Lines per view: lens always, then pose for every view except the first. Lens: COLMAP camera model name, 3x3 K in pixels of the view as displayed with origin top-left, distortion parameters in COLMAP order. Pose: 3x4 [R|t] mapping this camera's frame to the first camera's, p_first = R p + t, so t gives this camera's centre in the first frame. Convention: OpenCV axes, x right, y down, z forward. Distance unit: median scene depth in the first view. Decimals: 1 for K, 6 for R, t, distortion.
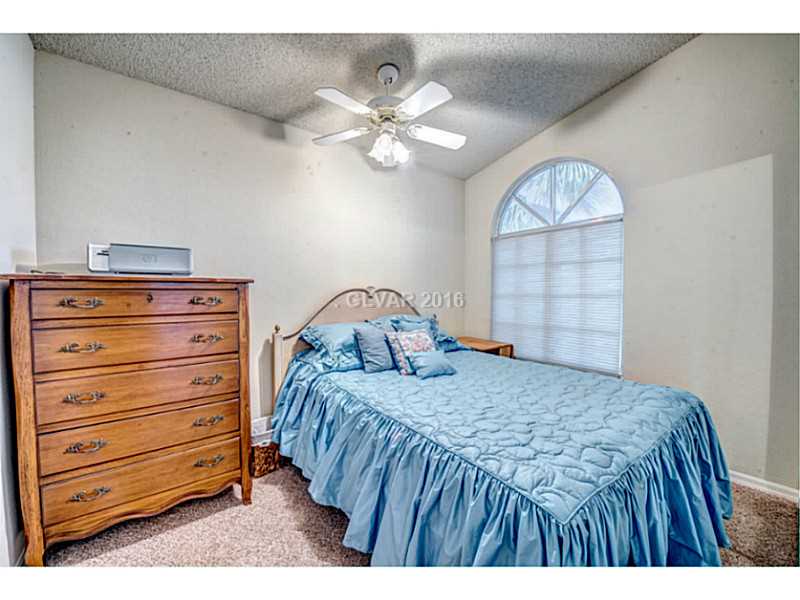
lens RADIAL K [[316.1, 0, 401.2], [0, 316.1, 301.5], [0, 0, 1]] dist [-0.012868, -0.001013]
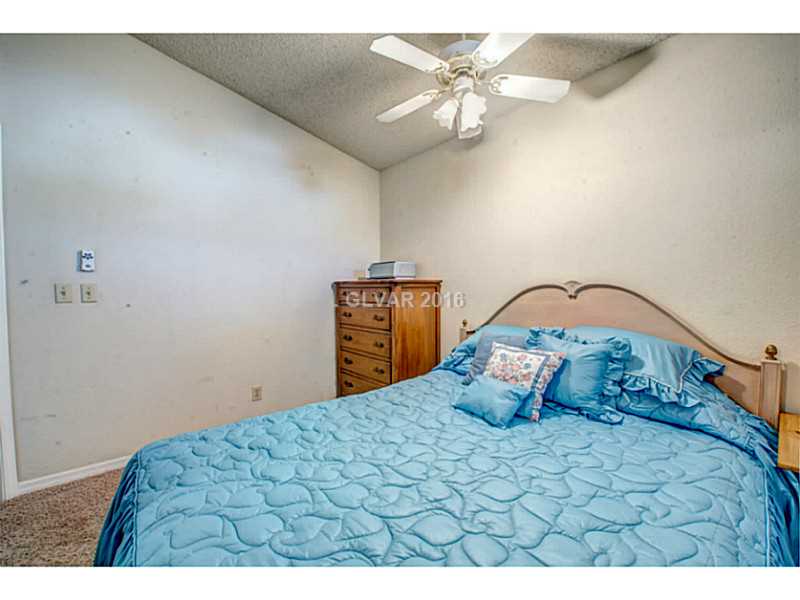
lens RADIAL K [[316.1, 0, 401.2], [0, 316.1, 301.5], [0, 0, 1]] dist [-0.012868, -0.001013]
pose [[0.064337, 0.047239, -0.996810, 0.751414], [-0.024544, 0.998652, 0.045742, -0.035618], [0.997626, 0.021523, 0.065410, 0.772893]]
